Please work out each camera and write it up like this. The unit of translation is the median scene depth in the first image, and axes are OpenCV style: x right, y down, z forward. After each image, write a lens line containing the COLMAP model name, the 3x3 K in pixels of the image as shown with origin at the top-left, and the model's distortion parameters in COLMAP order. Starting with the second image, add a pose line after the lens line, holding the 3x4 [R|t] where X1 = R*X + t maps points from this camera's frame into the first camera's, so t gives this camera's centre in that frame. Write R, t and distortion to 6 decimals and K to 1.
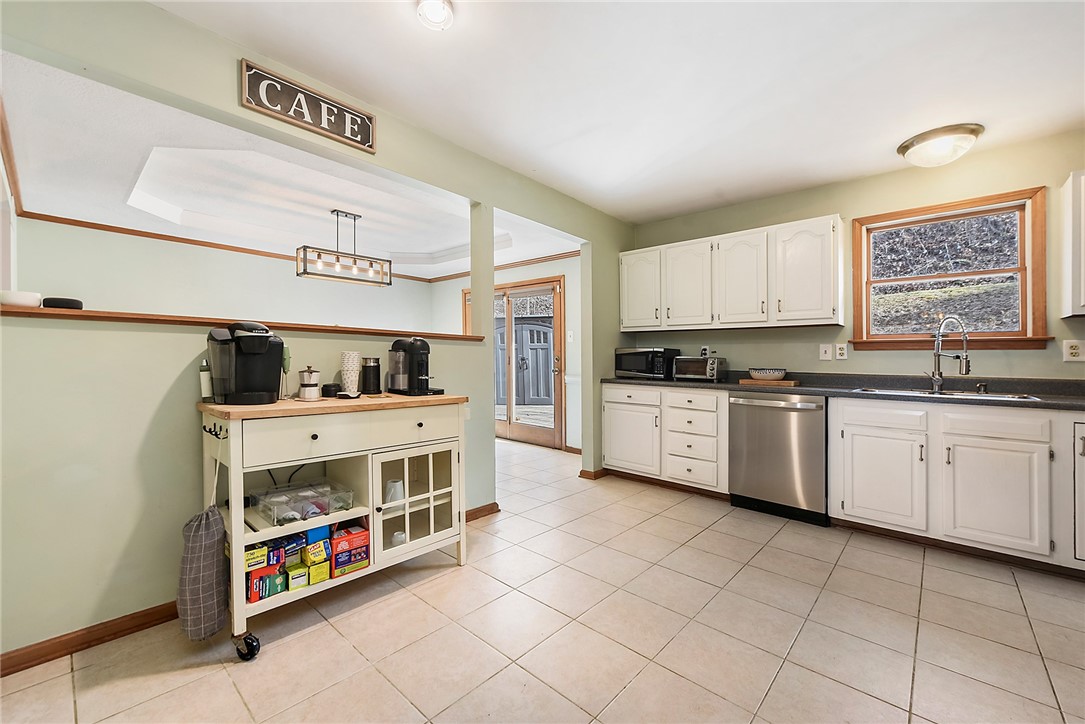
lens RADIAL K [[438.8, 0, 502.3], [0, 438.8, 339.4], [0, 0, 1]] dist [0.000724, -0.000205]
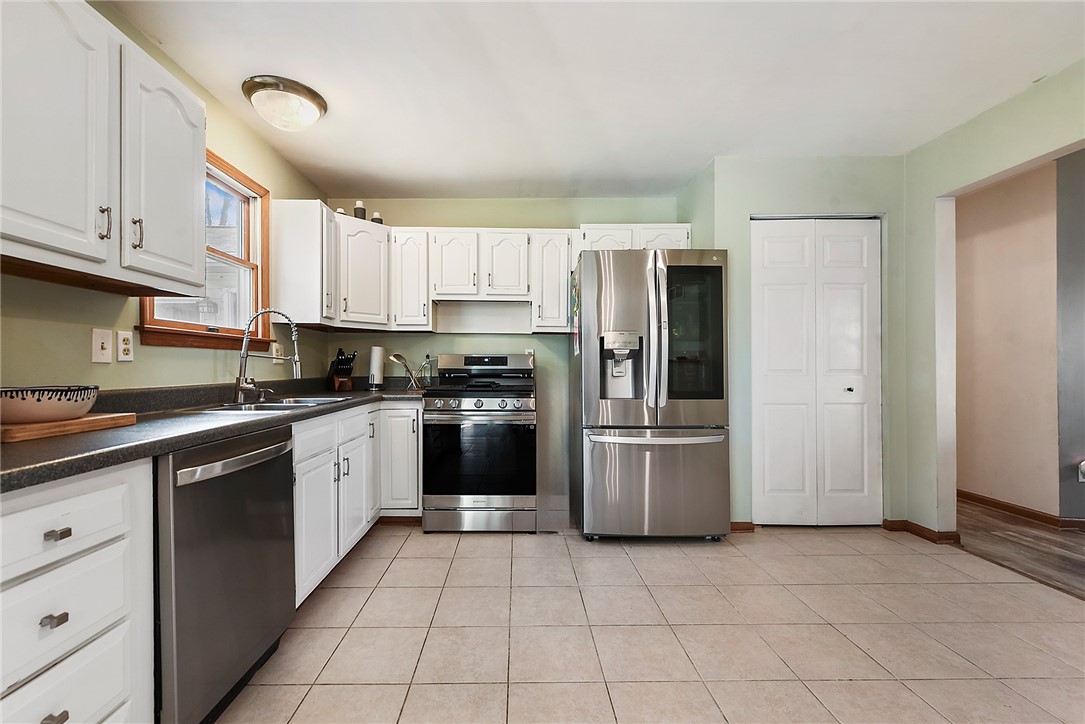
lens RADIAL K [[447.9, 0, 516.2], [0, 447.9, 361.4], [0, 0, 1]] dist [-0.000523, -0.000445]
pose [[-0.713882, -0.006142, 0.700239, 0.063690], [-0.039968, 0.998689, -0.031988, 0.039639], [-0.699124, -0.050823, -0.713192, 0.949141]]
